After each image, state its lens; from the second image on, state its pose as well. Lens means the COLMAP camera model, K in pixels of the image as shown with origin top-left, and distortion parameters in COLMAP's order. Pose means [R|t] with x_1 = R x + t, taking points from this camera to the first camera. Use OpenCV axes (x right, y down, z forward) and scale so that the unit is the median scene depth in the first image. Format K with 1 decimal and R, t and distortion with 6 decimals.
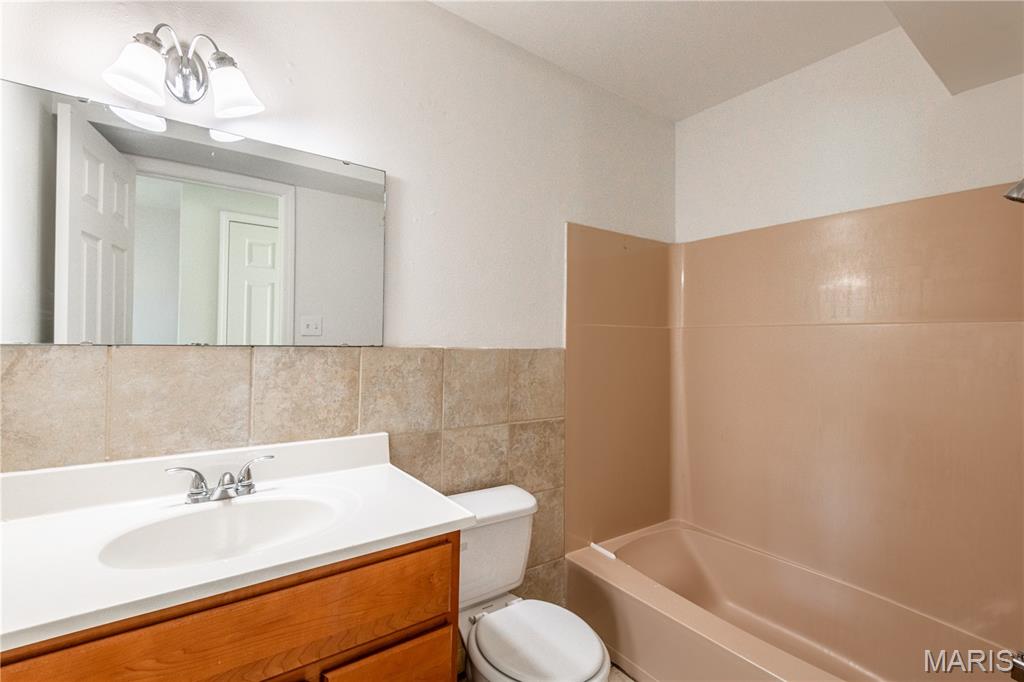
lens RADIAL K [[467.2, 0, 521.1], [0, 467.2, 338.4], [0, 0, 1]] dist [0.013291, -0.009011]
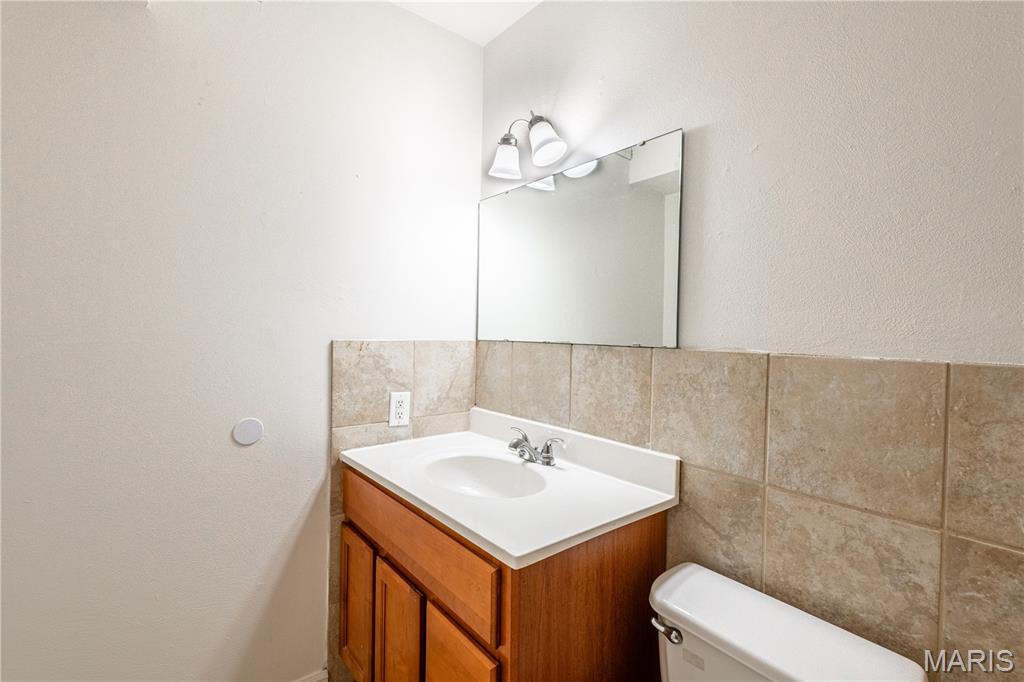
lens RADIAL K [[467.2, 0, 518.9], [0, 467.2, 337.9], [0, 0, 1]] dist [0.013291, -0.009011]
pose [[0.028832, -0.007339, -0.999557, 0.487306], [-0.017952, 0.999808, -0.007859, 0.010520], [0.999423, 0.018170, 0.028695, 0.693339]]
